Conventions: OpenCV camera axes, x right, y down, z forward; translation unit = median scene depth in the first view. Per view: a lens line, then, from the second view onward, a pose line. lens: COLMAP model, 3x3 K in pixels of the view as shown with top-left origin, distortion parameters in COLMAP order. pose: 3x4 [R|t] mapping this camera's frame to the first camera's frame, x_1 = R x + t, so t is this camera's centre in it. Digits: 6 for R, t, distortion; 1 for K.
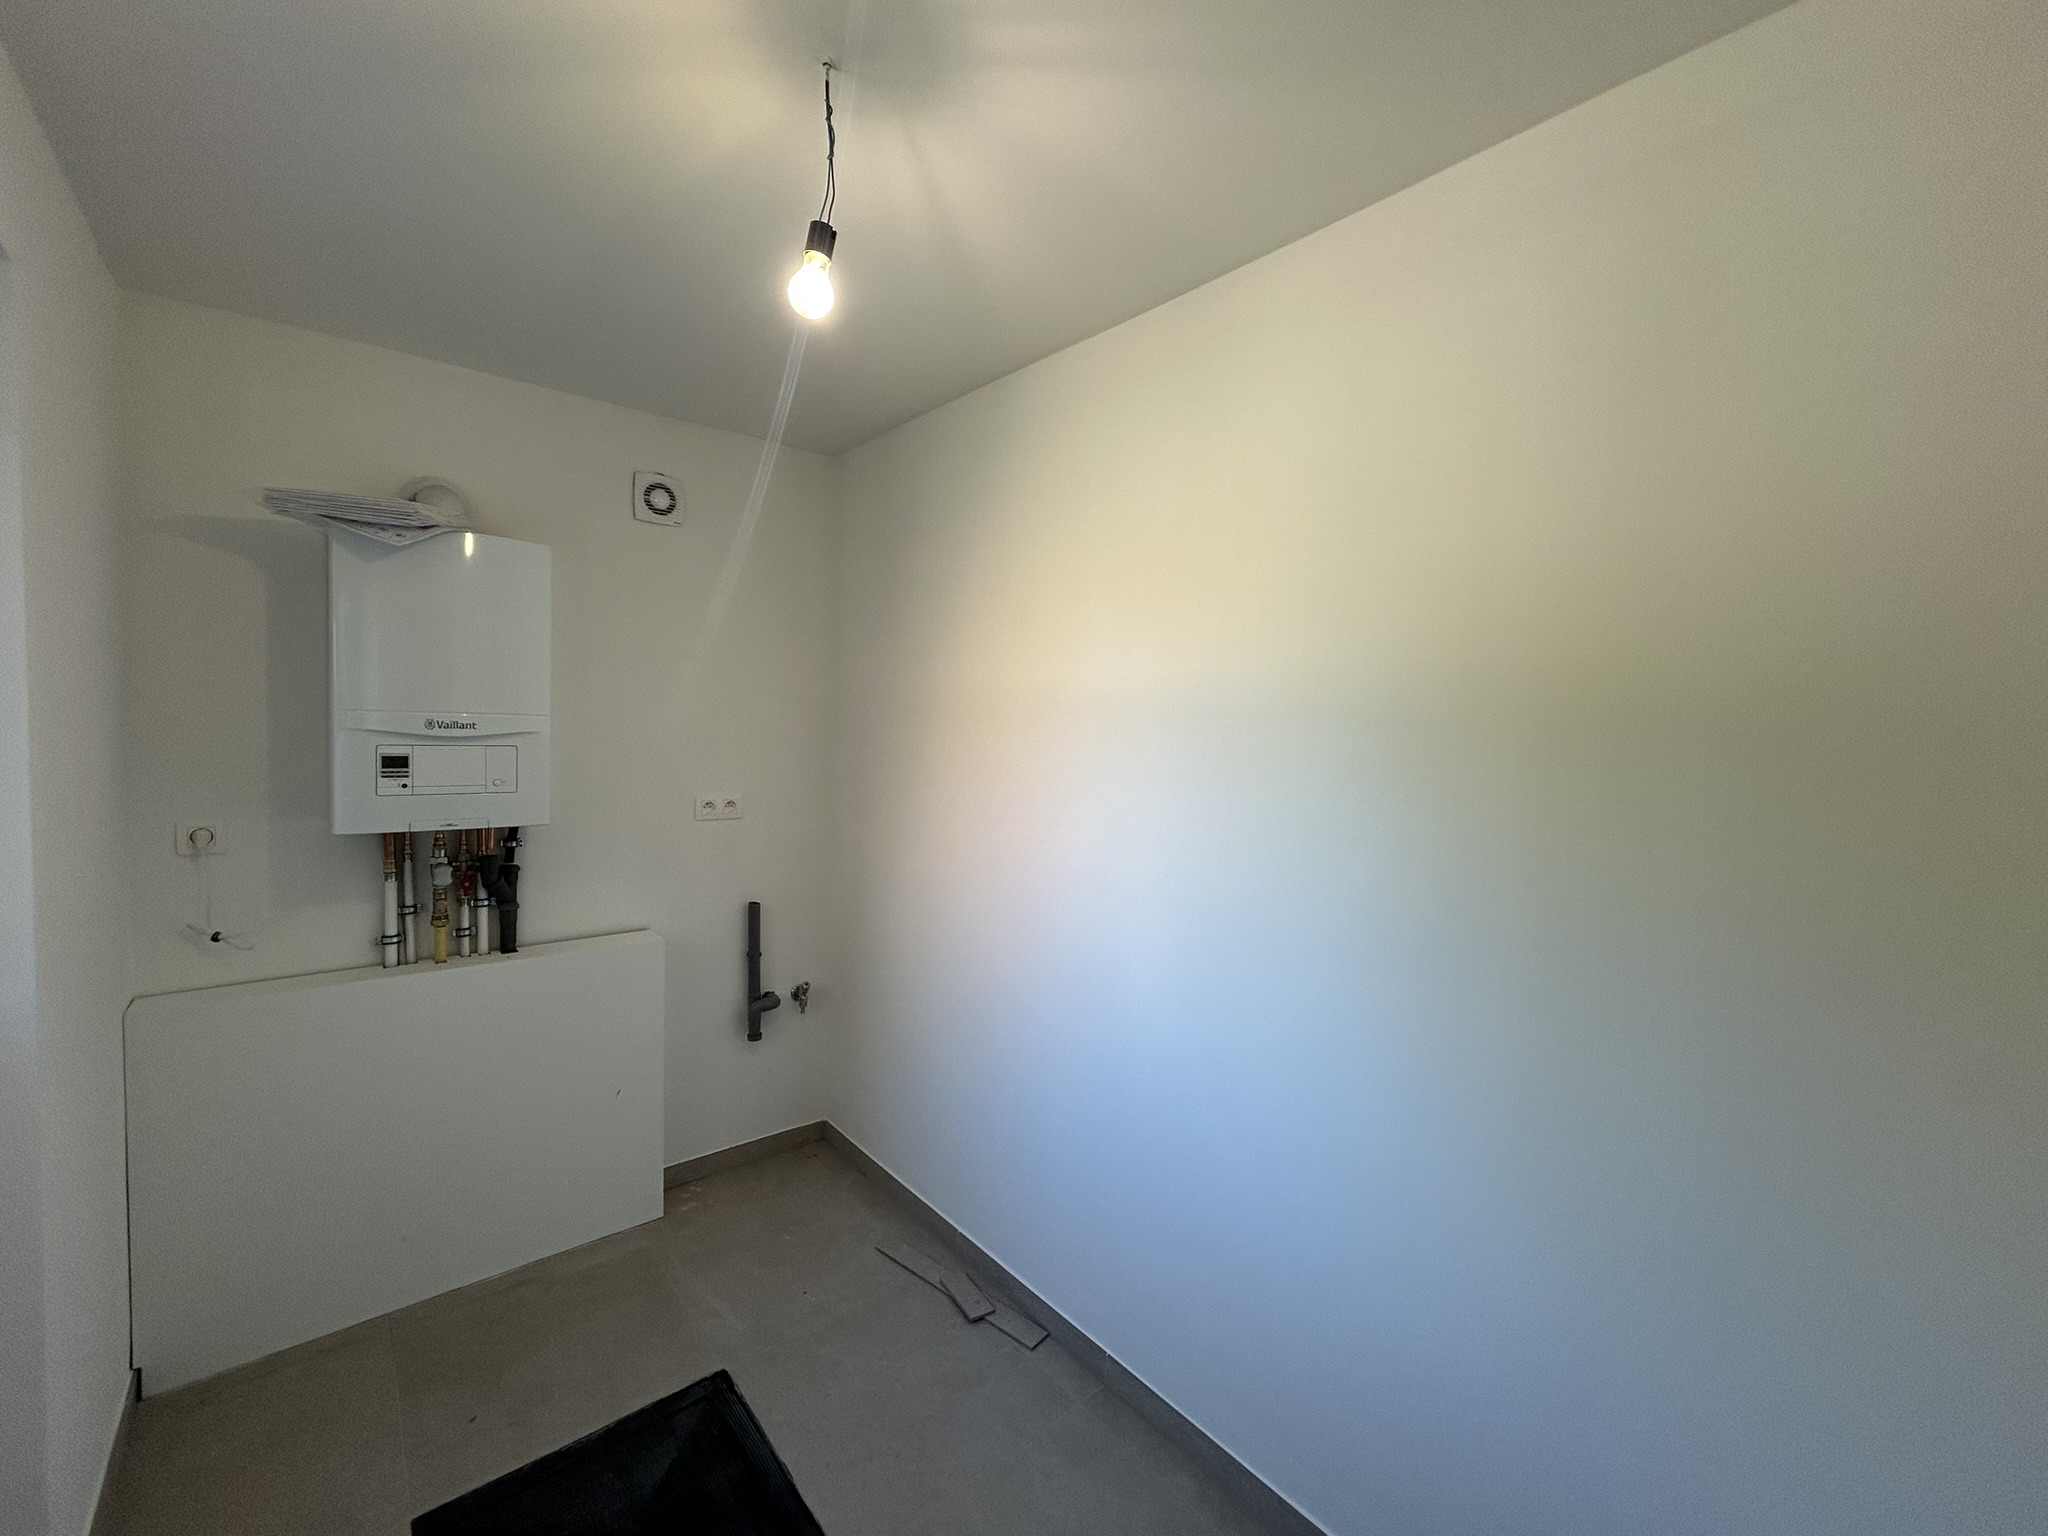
lens RADIAL K [[825.5, 0, 1017.2], [0, 825.5, 757.3], [0, 0, 1]] dist [-0.002430, 0.001569]
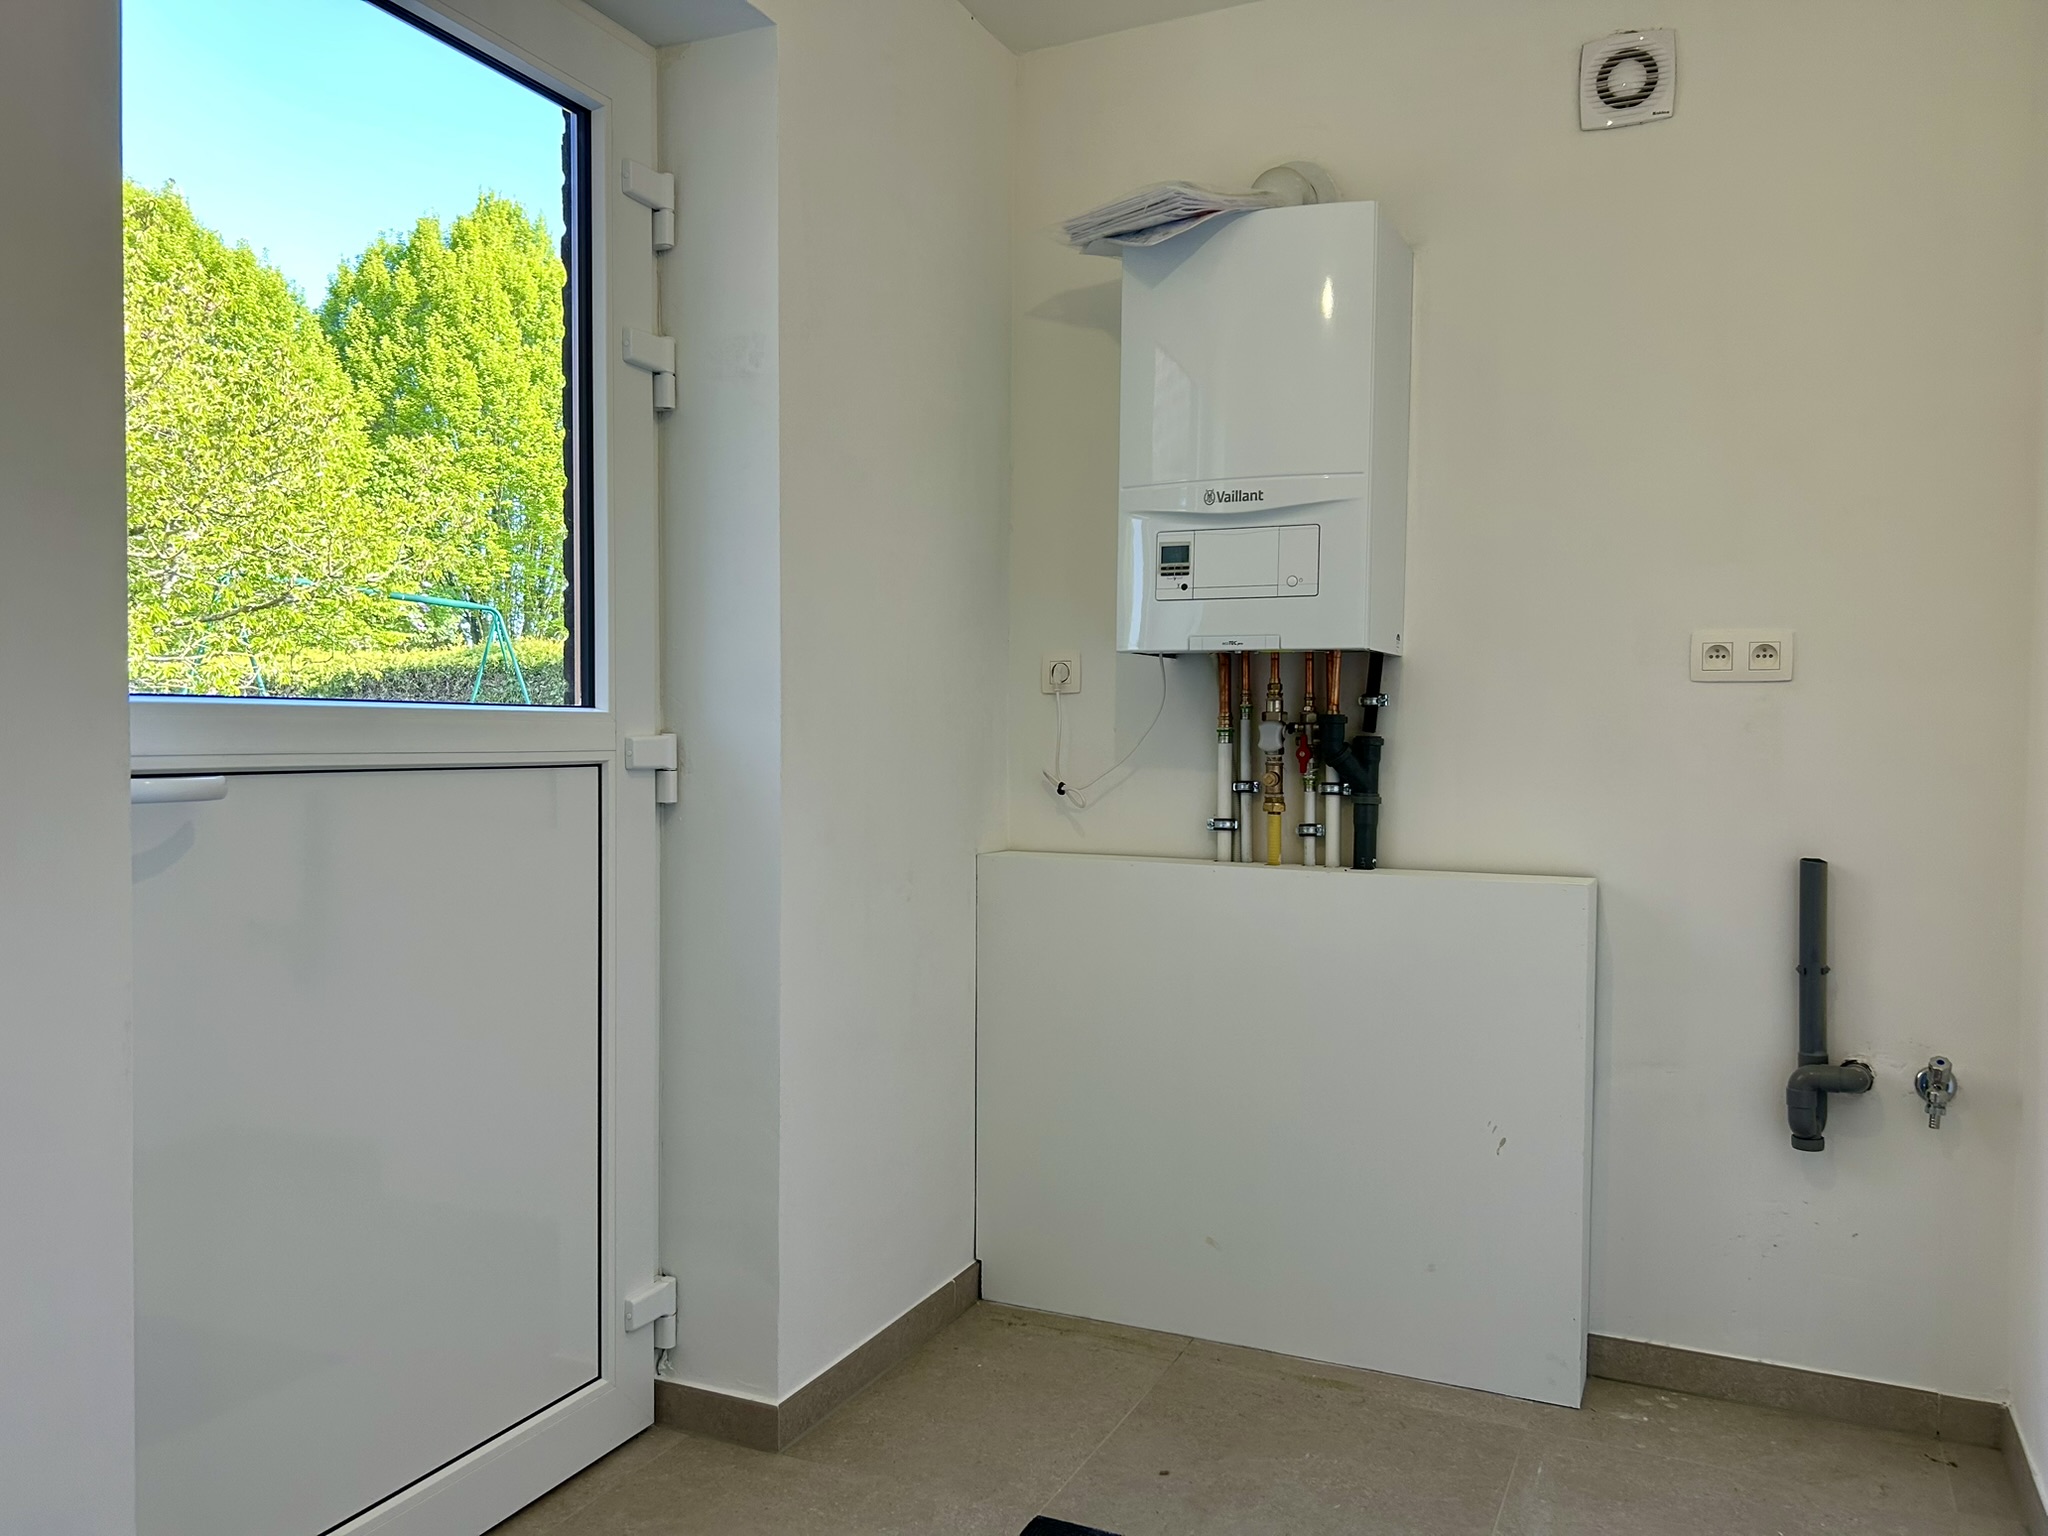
lens RADIAL K [[1535.3, 0, 1028.3], [0, 1535.3, 772.1], [0, 0, 1]] dist [0.042739, -0.049898]
pose [[0.422079, 0.004783, -0.906547, 0.363115], [-0.032627, 0.999418, -0.009918, 0.183662], [0.905972, 0.033764, 0.421989, 0.263263]]
